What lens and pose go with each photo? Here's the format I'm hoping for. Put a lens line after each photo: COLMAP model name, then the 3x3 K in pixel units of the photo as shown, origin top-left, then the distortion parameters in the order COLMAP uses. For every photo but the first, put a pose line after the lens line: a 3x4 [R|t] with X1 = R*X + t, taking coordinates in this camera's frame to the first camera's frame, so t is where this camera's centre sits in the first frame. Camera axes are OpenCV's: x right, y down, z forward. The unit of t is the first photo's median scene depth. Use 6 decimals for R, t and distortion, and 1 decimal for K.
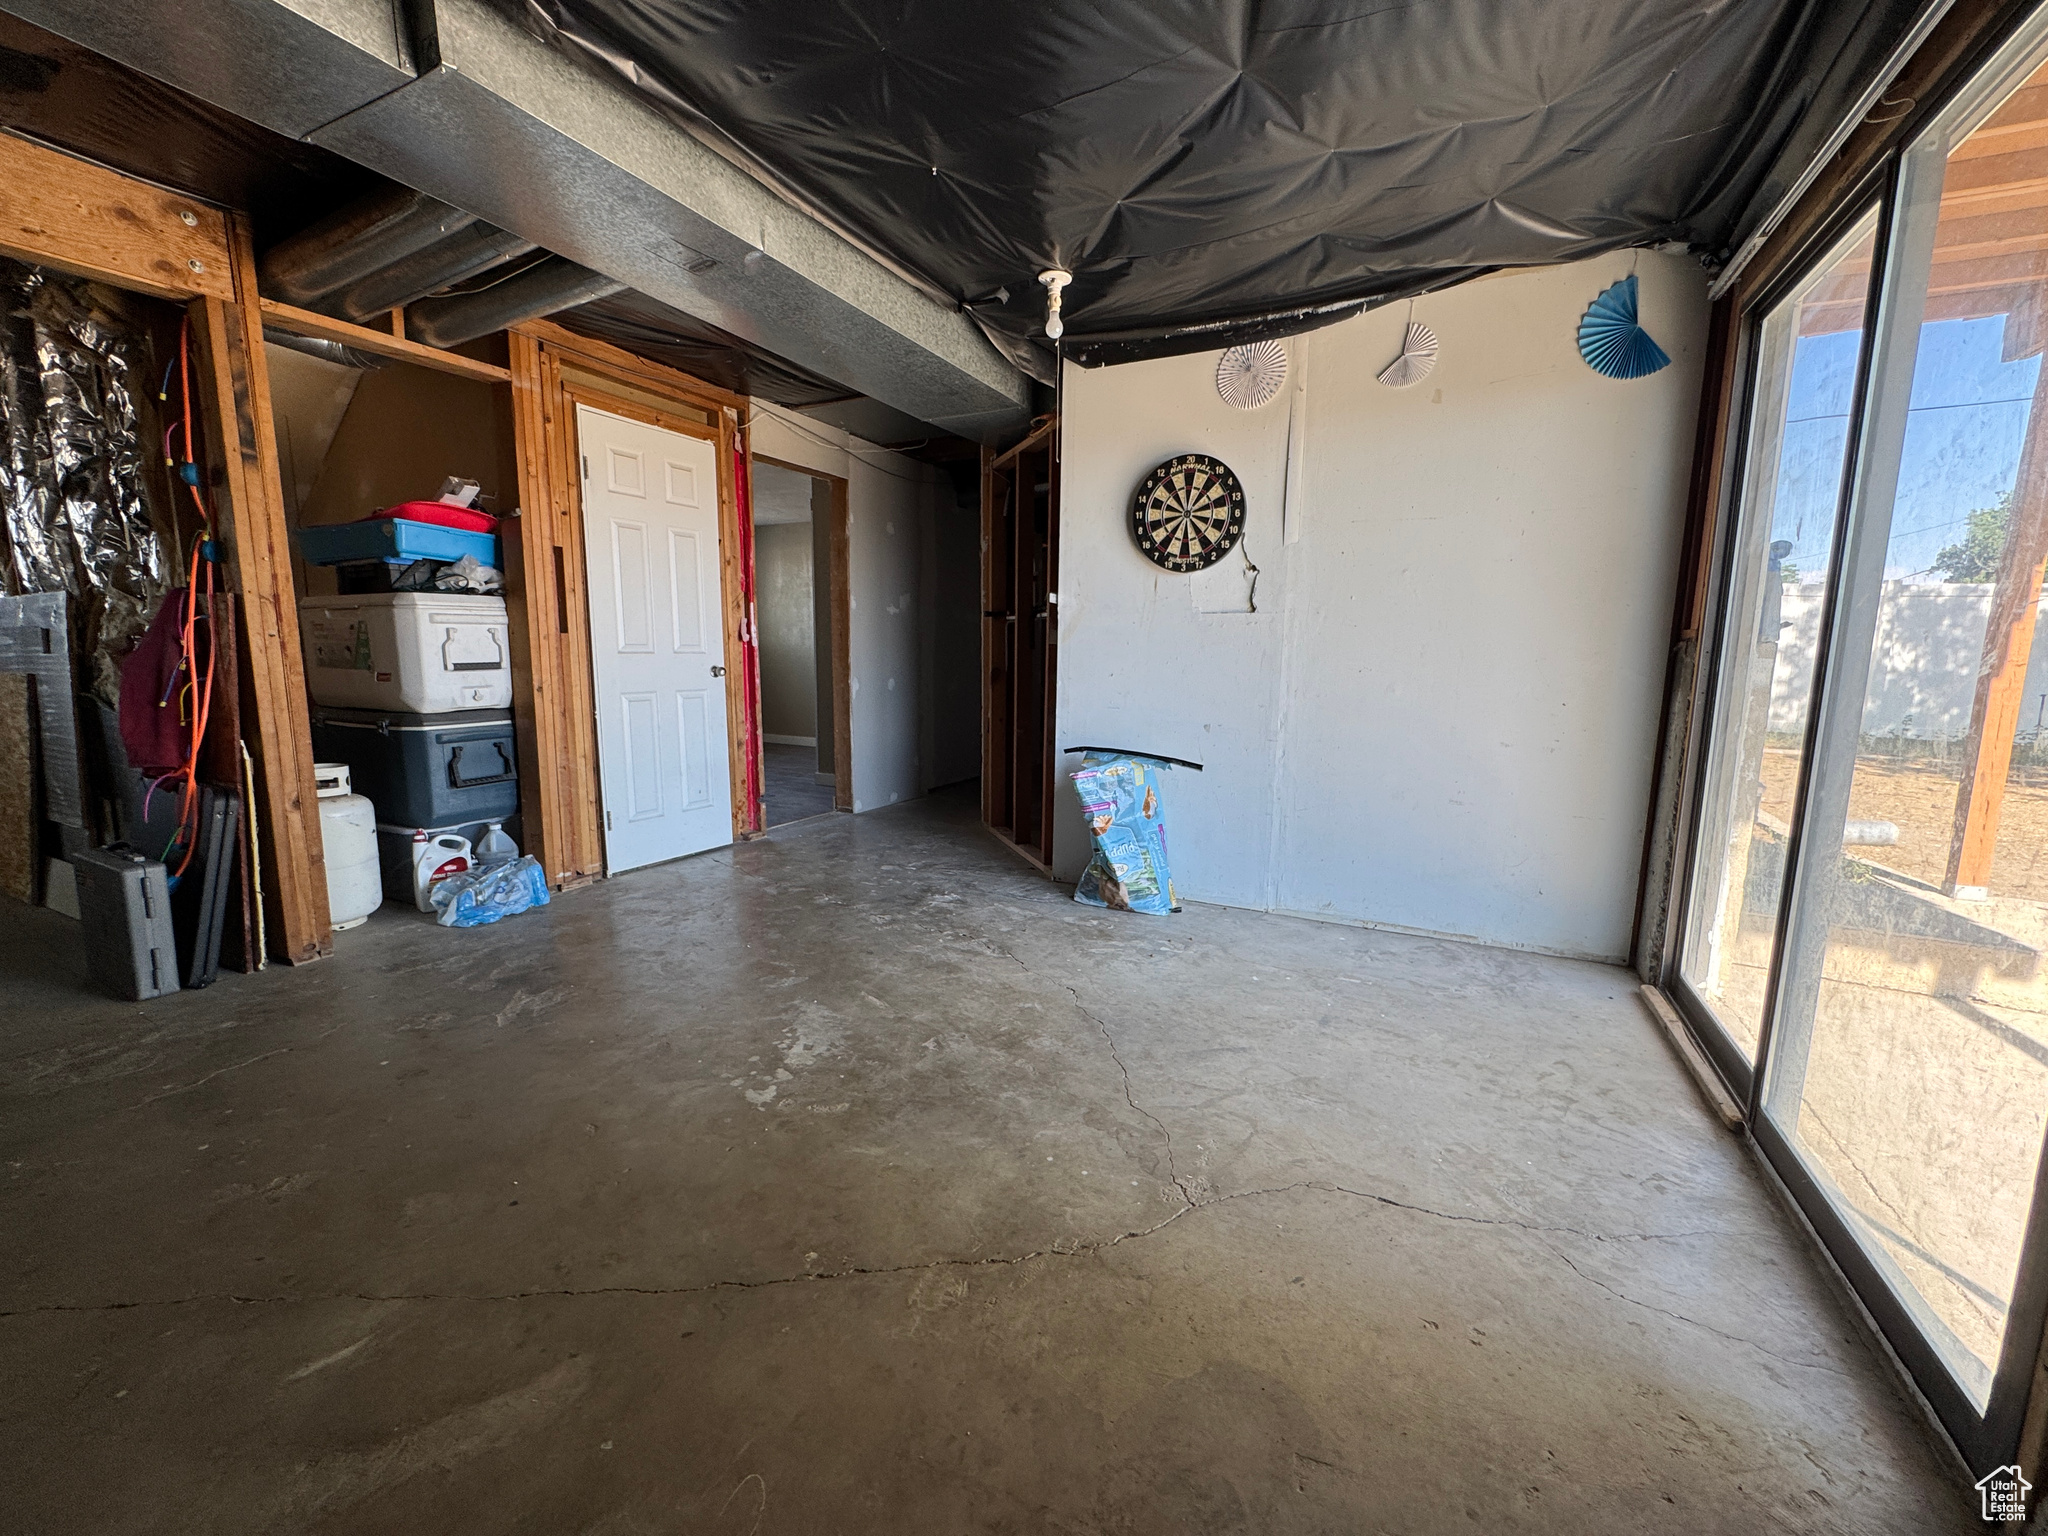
lens RADIAL K [[819.3, 0, 1025.7], [0, 819.3, 767.9], [0, 0, 1]] dist [-0.002744, 0.000361]
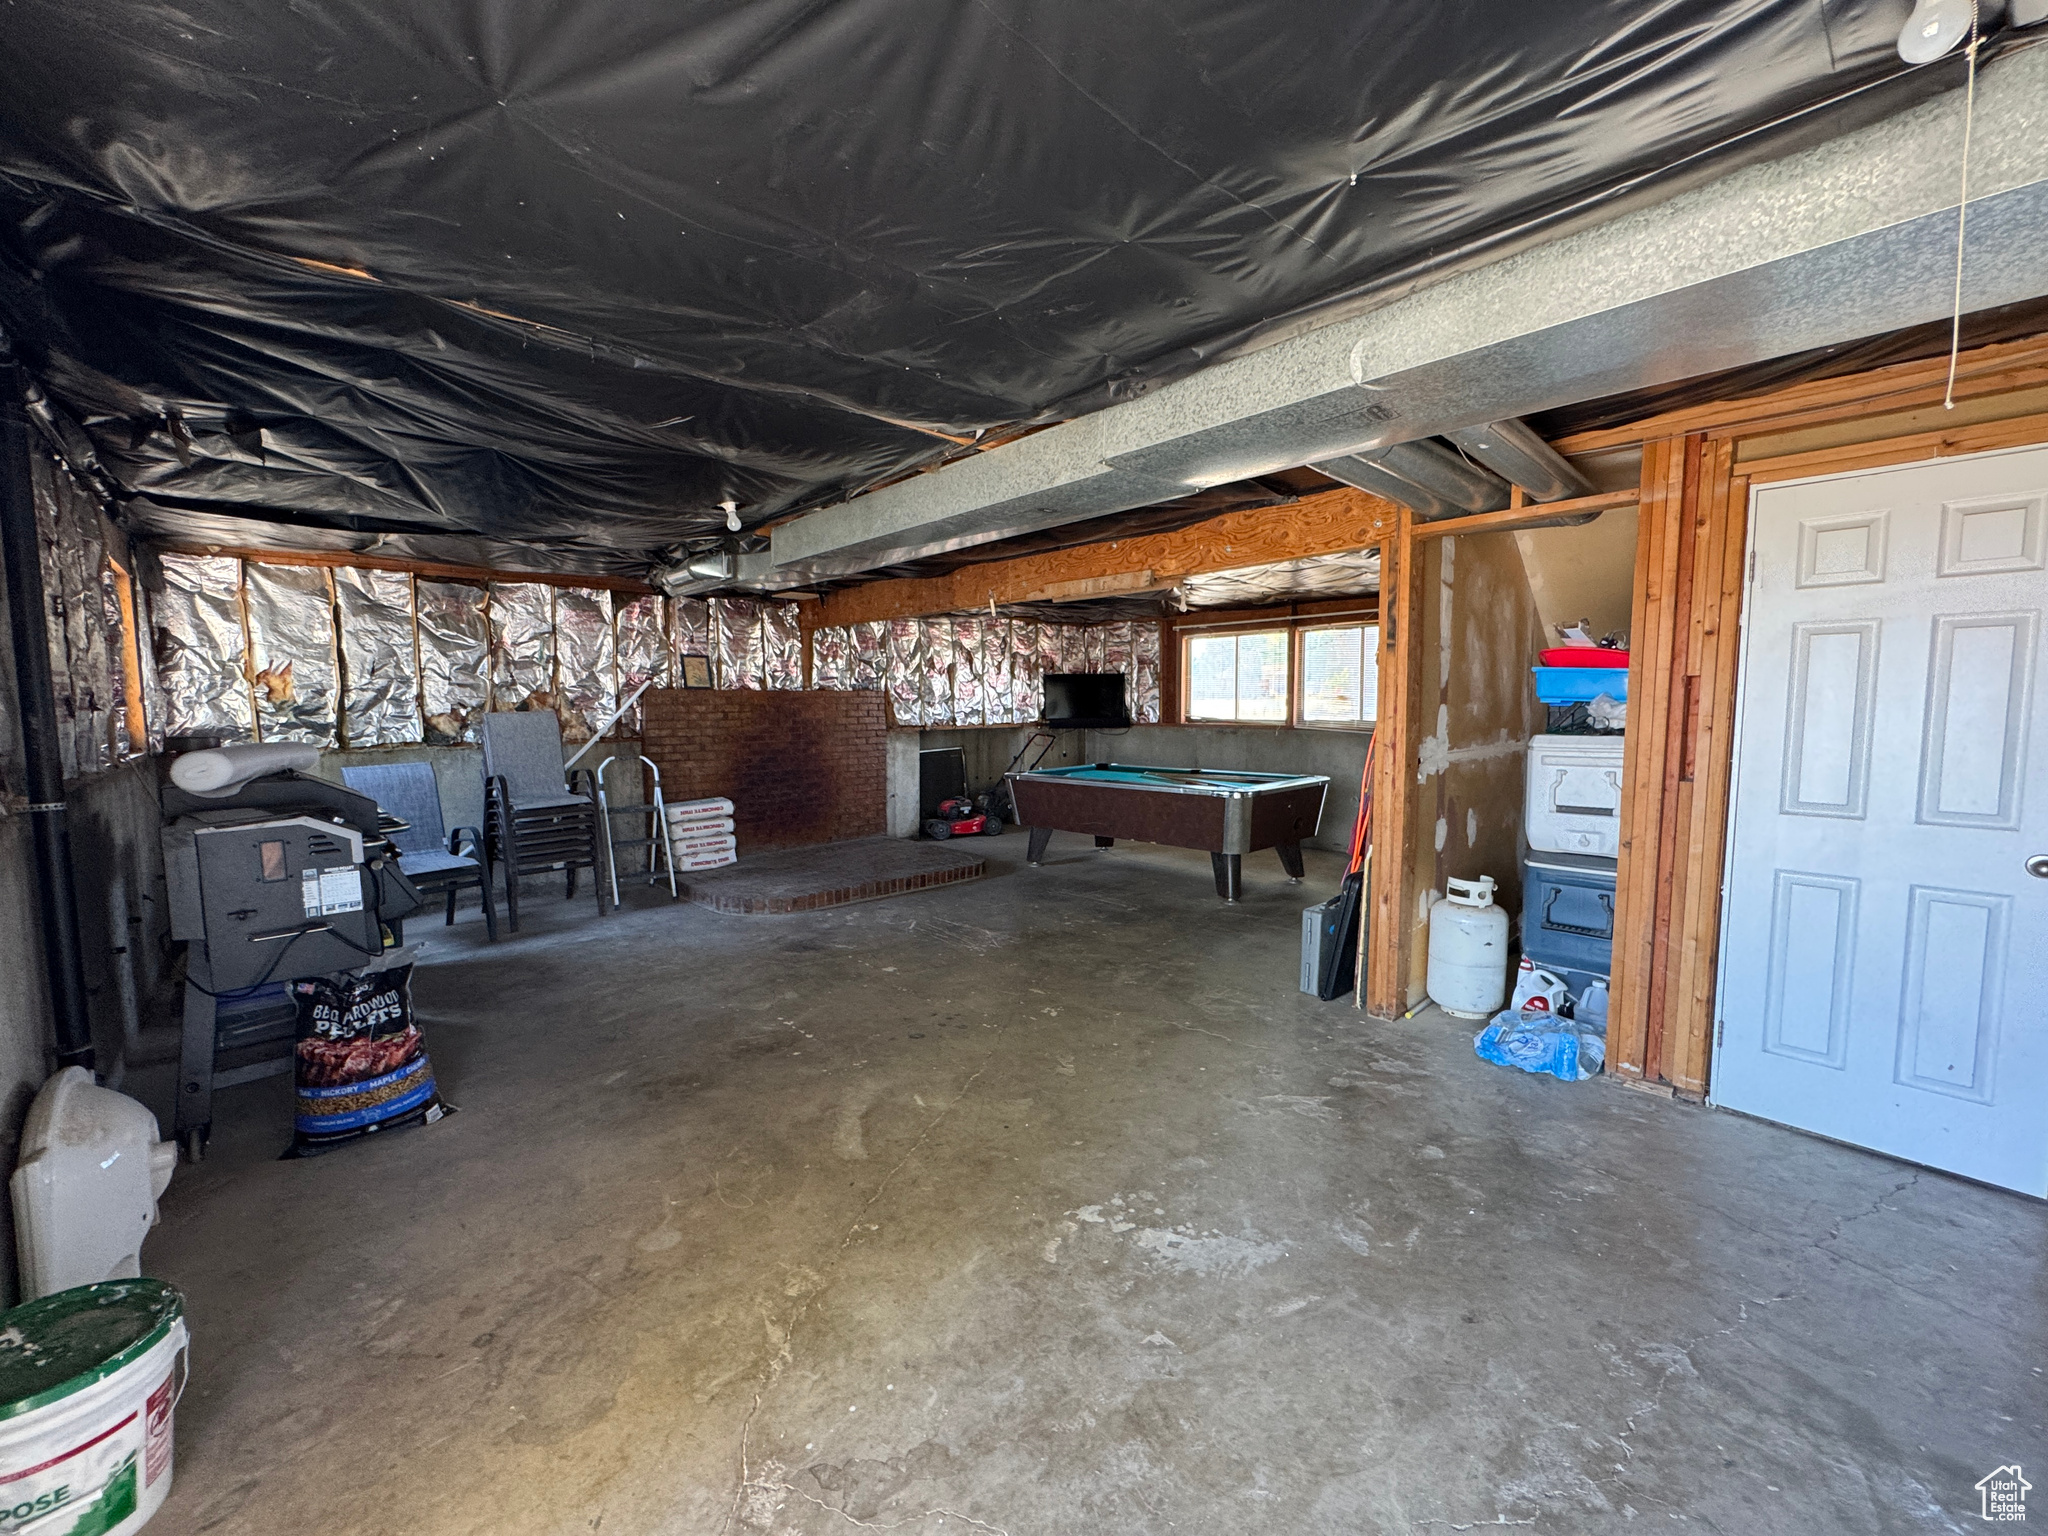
lens RADIAL K [[819.3, 0, 1025.7], [0, 819.3, 767.9], [0, 0, 1]] dist [-0.002744, 0.000361]
pose [[-0.351553, 0.066799, -0.933782, 0.523718], [-0.134141, 0.983564, 0.120862, -0.240729], [0.926508, 0.167747, -0.336814, 0.856327]]
